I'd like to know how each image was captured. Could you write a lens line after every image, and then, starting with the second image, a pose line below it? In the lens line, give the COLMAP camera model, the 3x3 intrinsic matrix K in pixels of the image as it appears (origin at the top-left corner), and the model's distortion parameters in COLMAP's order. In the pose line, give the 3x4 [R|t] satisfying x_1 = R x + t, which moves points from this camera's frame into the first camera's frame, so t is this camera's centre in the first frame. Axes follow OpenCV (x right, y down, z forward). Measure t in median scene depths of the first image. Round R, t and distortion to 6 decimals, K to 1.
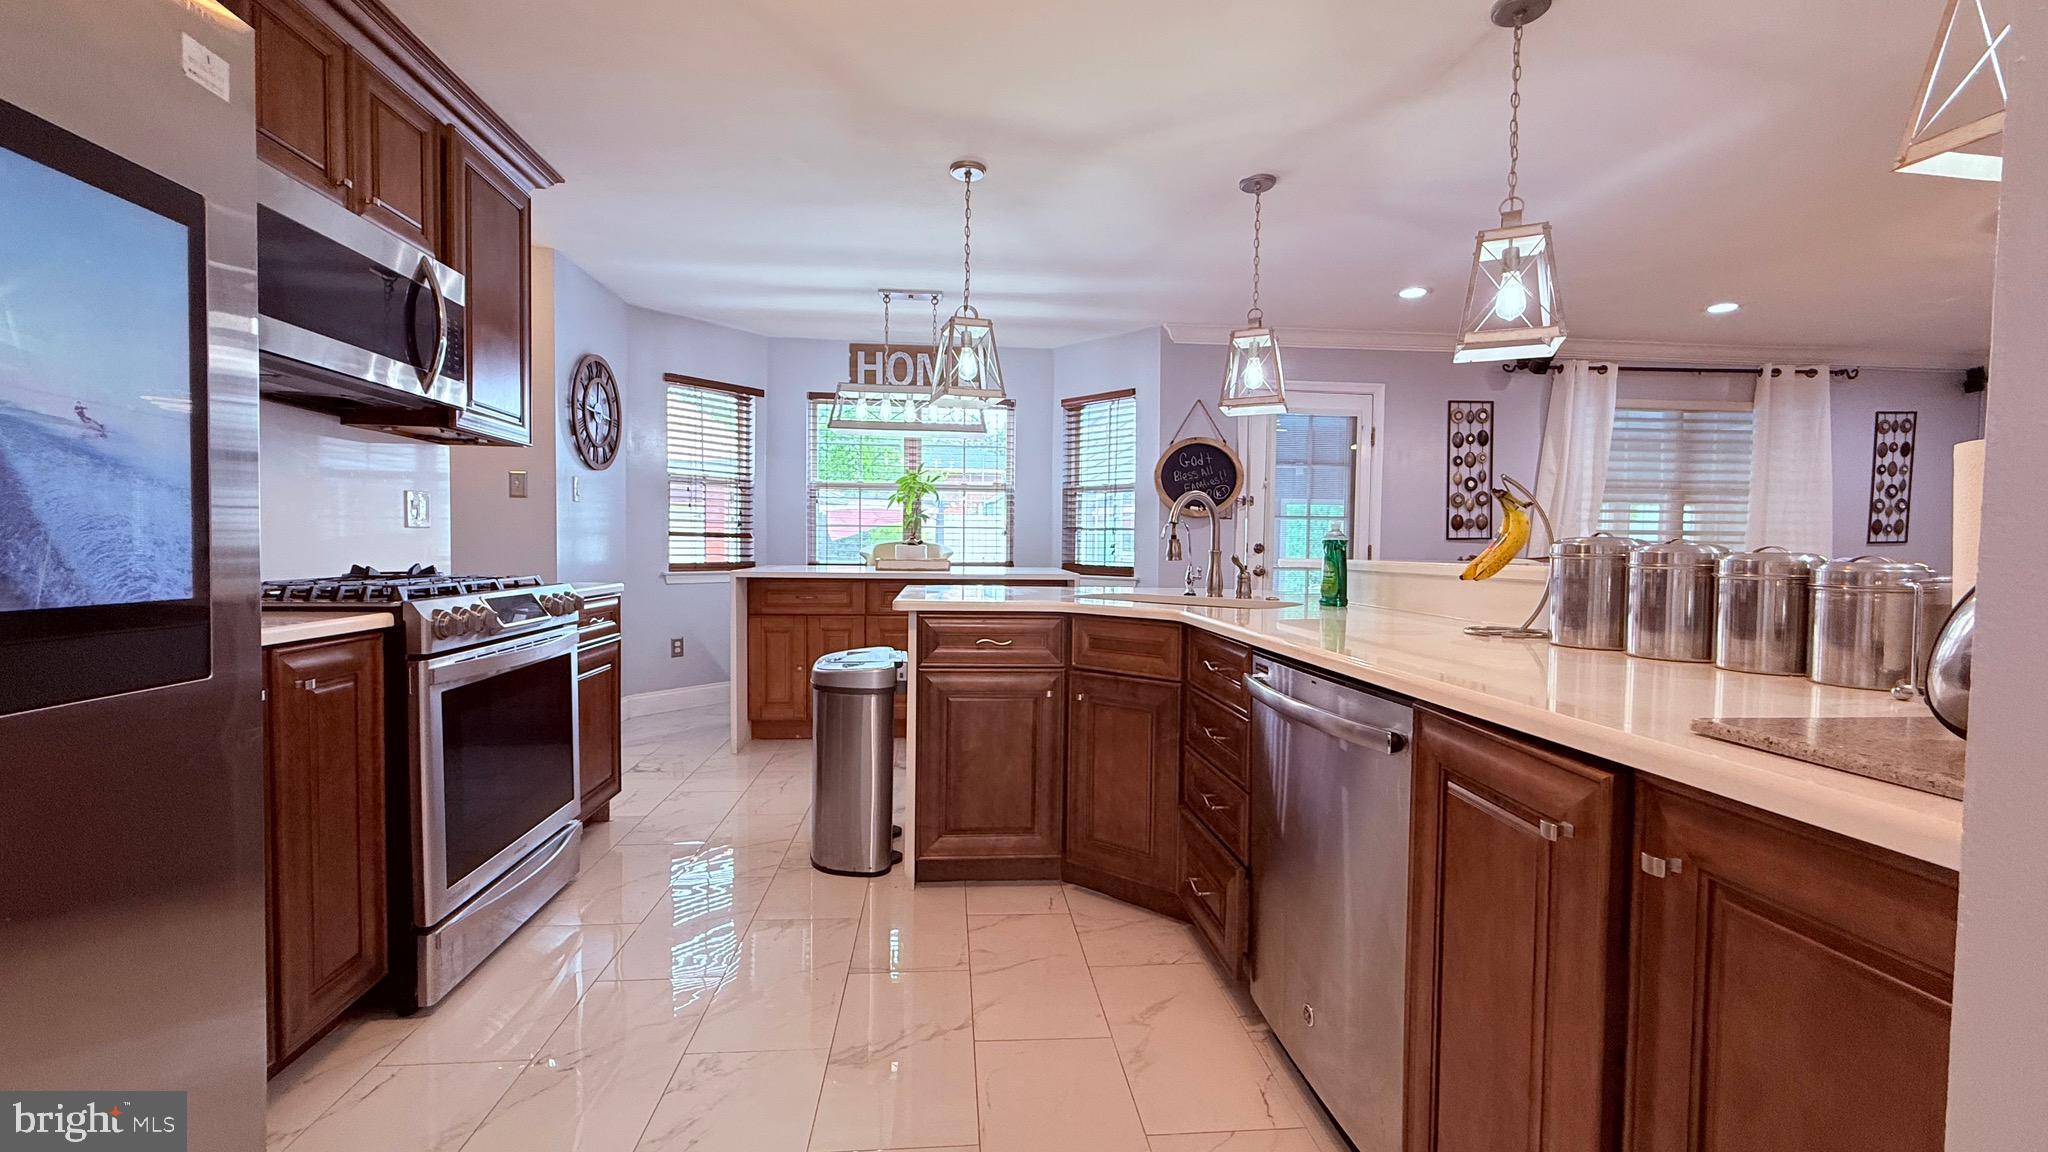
lens RADIAL K [[818.9, 0, 1016.8], [0, 818.9, 576.1], [0, 0, 1]] dist [0.000142, -0.000129]
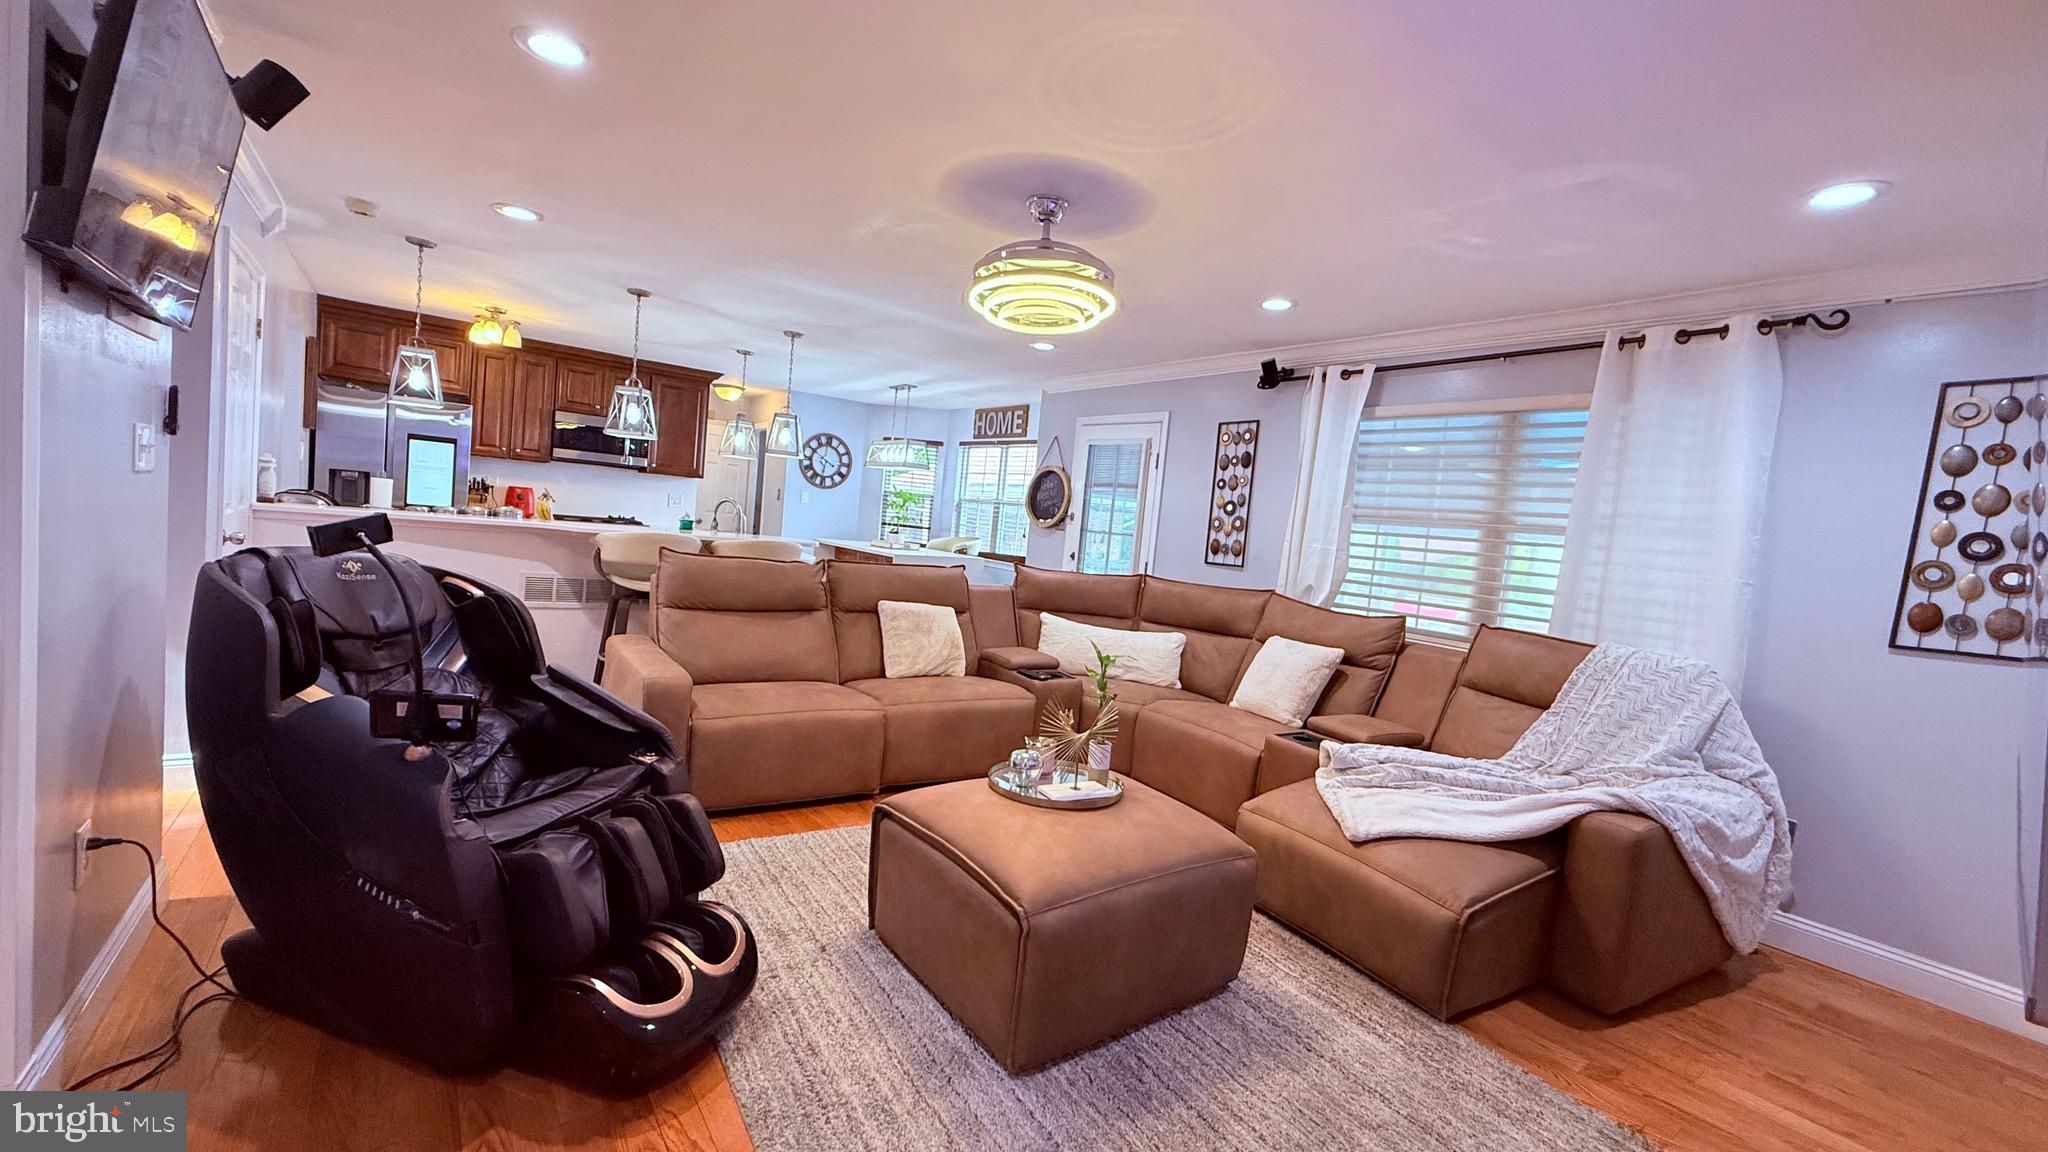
lens RADIAL K [[818.9, 0, 1016.8], [0, 818.9, 576.1], [0, 0, 1]] dist [0.000142, -0.000129]
pose [[0.512473, 0.094914, -0.853442, 1.252404], [-0.125539, 0.991475, 0.034882, -0.035426], [0.849477, 0.089264, 0.520019, 0.297392]]
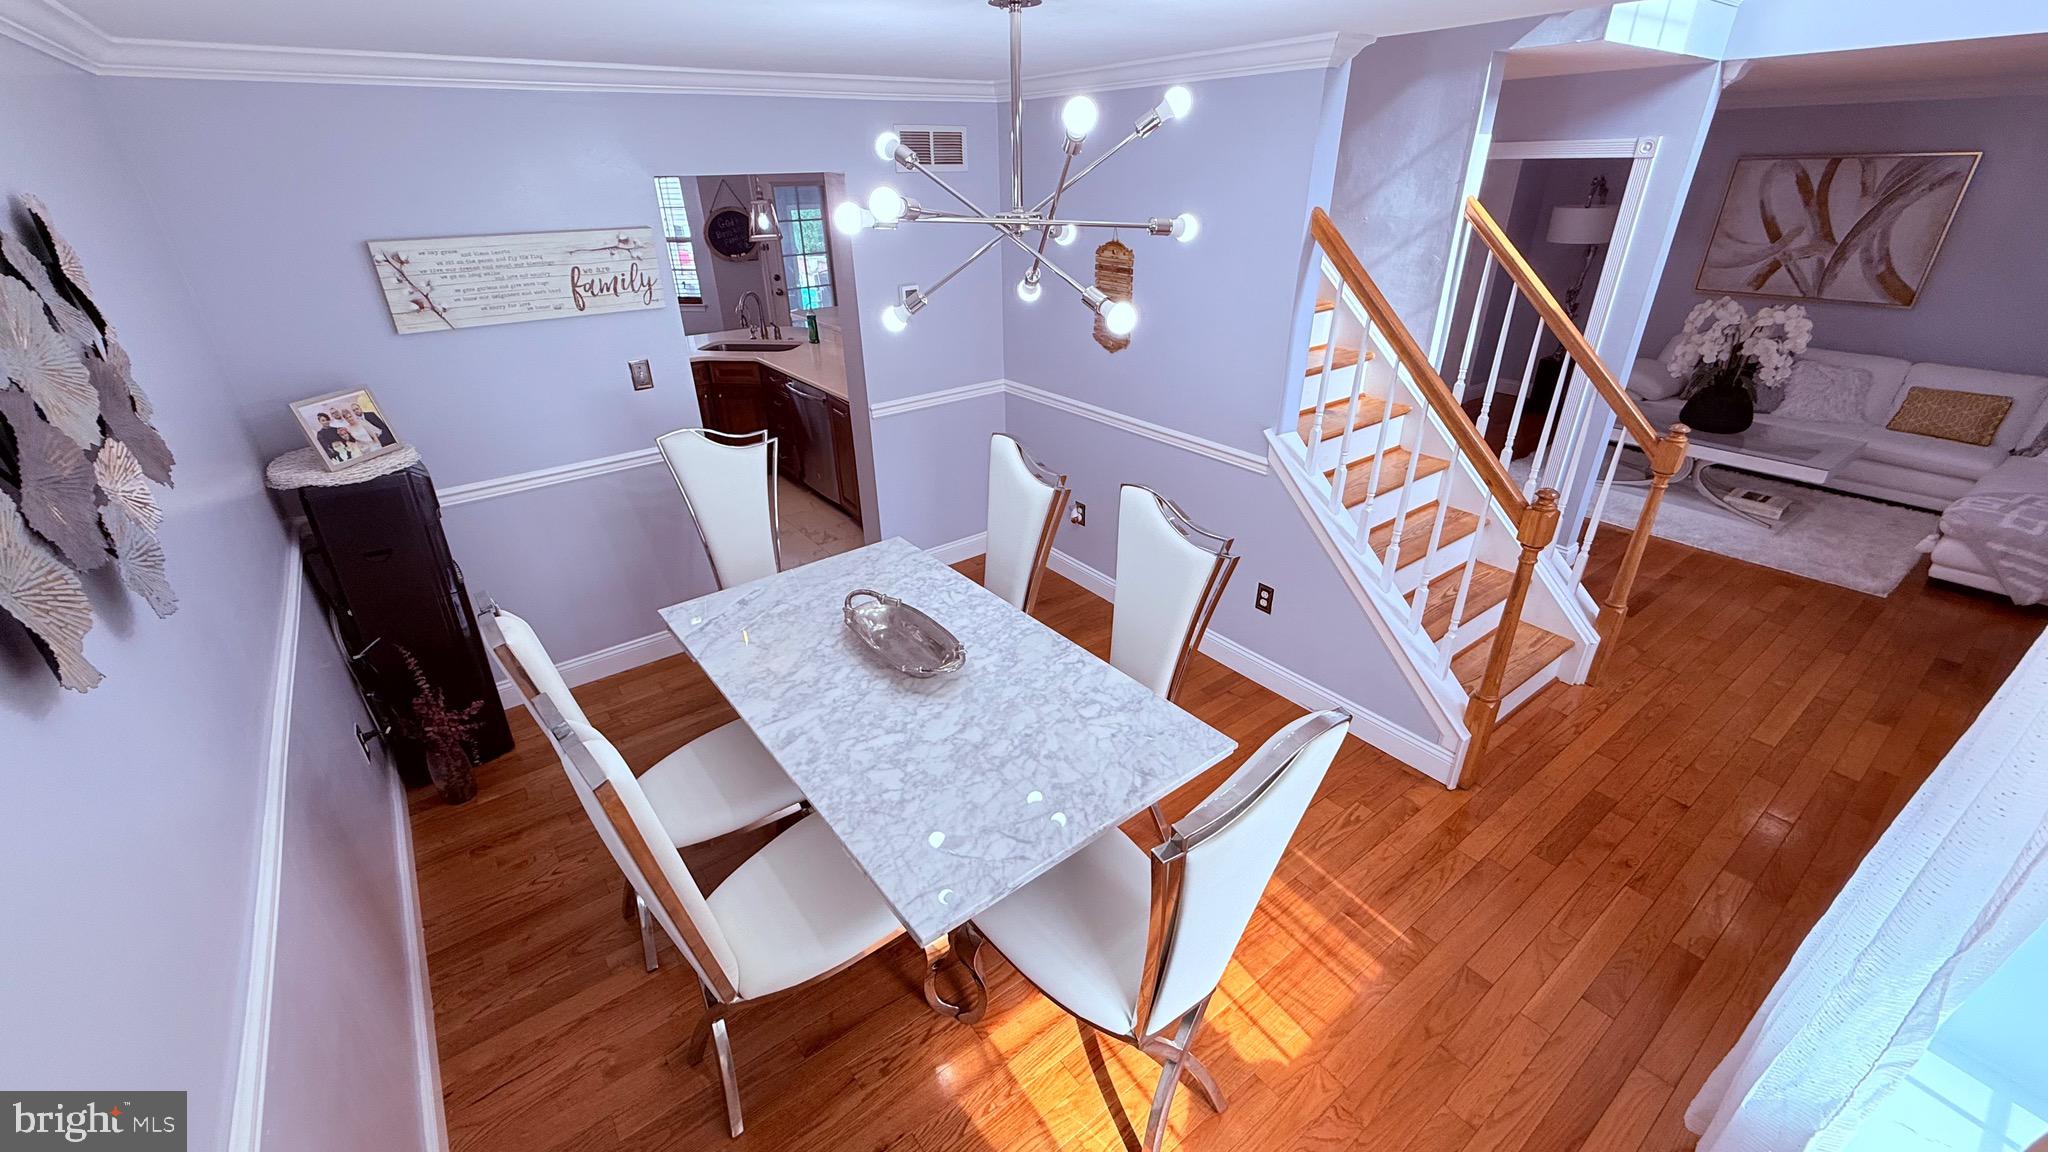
lens RADIAL K [[818.9, 0, 1016.8], [0, 818.9, 576.1], [0, 0, 1]] dist [0.000142, -0.000129]
pose [[0.849738, -0.263590, 0.456581, -0.197574], [0.048448, 0.901417, 0.430233, -0.172878], [-0.524975, -0.343465, 0.778738, -0.716168]]
